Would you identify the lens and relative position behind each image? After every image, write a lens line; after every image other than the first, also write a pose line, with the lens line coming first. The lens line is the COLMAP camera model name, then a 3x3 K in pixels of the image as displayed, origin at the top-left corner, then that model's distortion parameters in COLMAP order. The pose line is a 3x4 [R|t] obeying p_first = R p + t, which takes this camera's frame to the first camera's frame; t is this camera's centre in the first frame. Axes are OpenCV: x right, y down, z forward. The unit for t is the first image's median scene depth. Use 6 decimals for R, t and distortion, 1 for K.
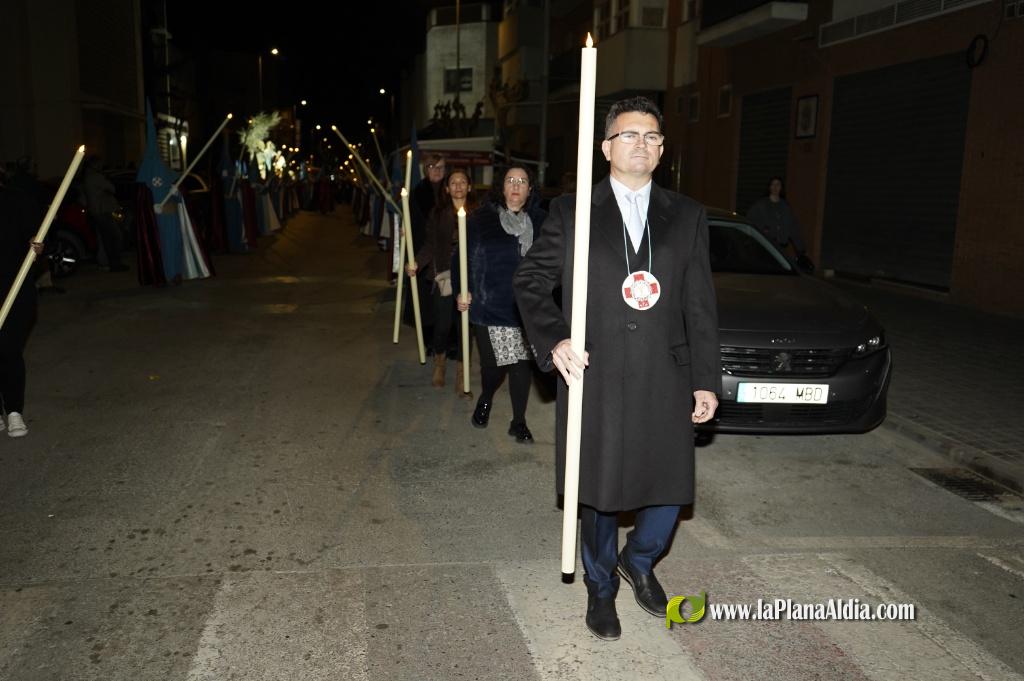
lens RADIAL K [[897.2, 0, 512.0], [0, 897.2, 340.5], [0, 0, 1]] dist [0.002408, 0.002120]
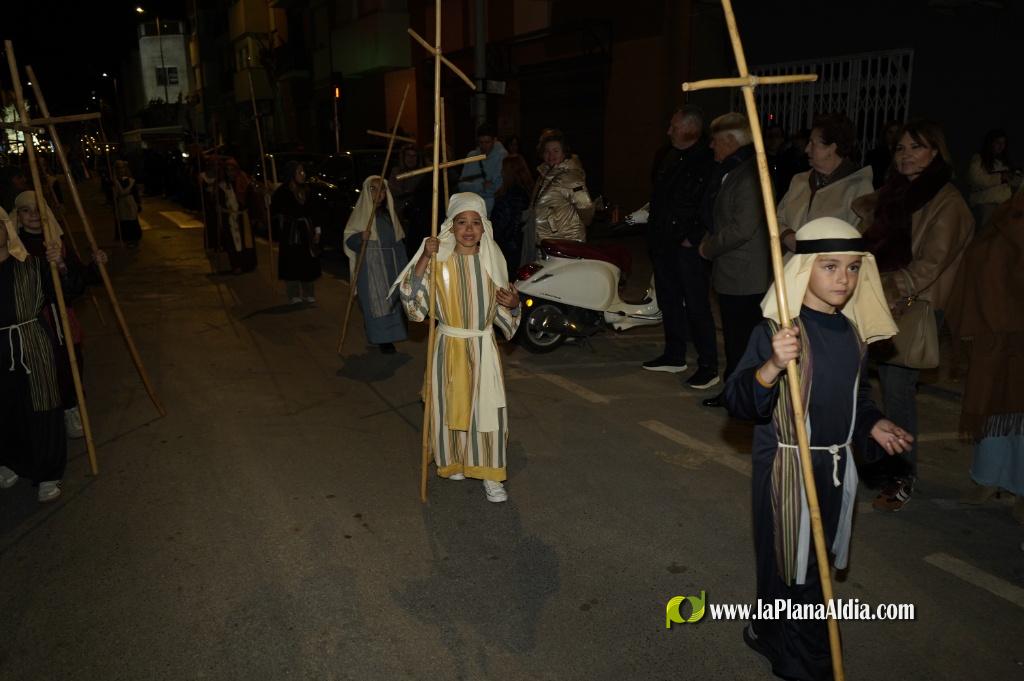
lens RADIAL K [[823.9, 0, 512.0], [0, 823.9, 340.5], [0, 0, 1]] dist [-0.003553, 0.005747]
pose [[0.953676, -0.102379, 0.282880, 0.050278], [0.084860, 0.993675, 0.073537, 0.073890], [-0.288620, -0.046125, 0.956332, -0.421694]]
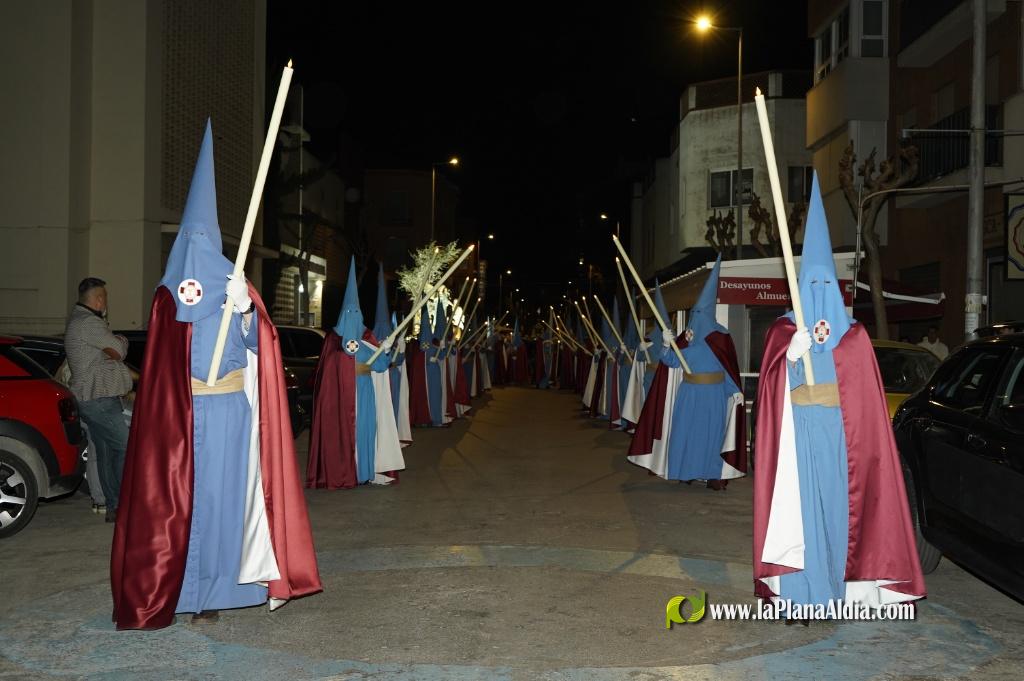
lens RADIAL K [[1259.2, 0, 512.0], [0, 1259.2, 340.5], [0, 0, 1]] dist [-0.012654, -0.023905]
pose [[0.979245, -0.008002, -0.202521, -0.033158], [-0.028257, 0.984072, -0.175509, -0.021070], [0.200699, 0.177589, 0.963422, 0.126976]]
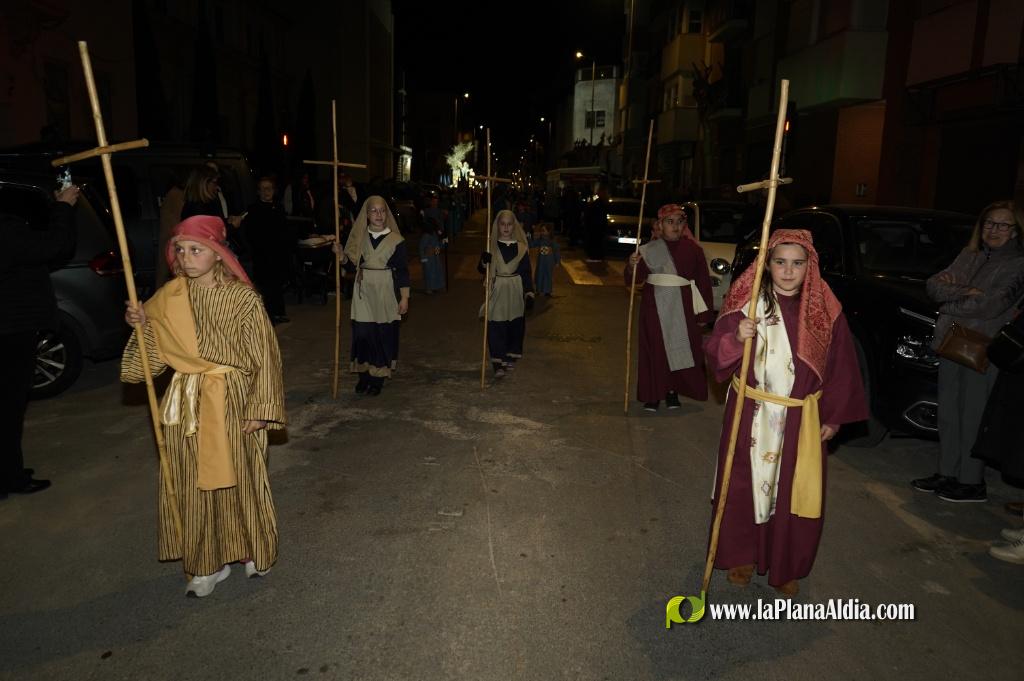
lens RADIAL K [[823.9, 0, 512.0], [0, 823.9, 340.5], [0, 0, 1]] dist [-0.003553, 0.005747]
pose [[0.984807, 0.039088, -0.169197, 0.048193], [-0.038081, 0.999232, 0.009189, 0.057936], [0.169426, -0.002606, 0.985539, -0.332808]]
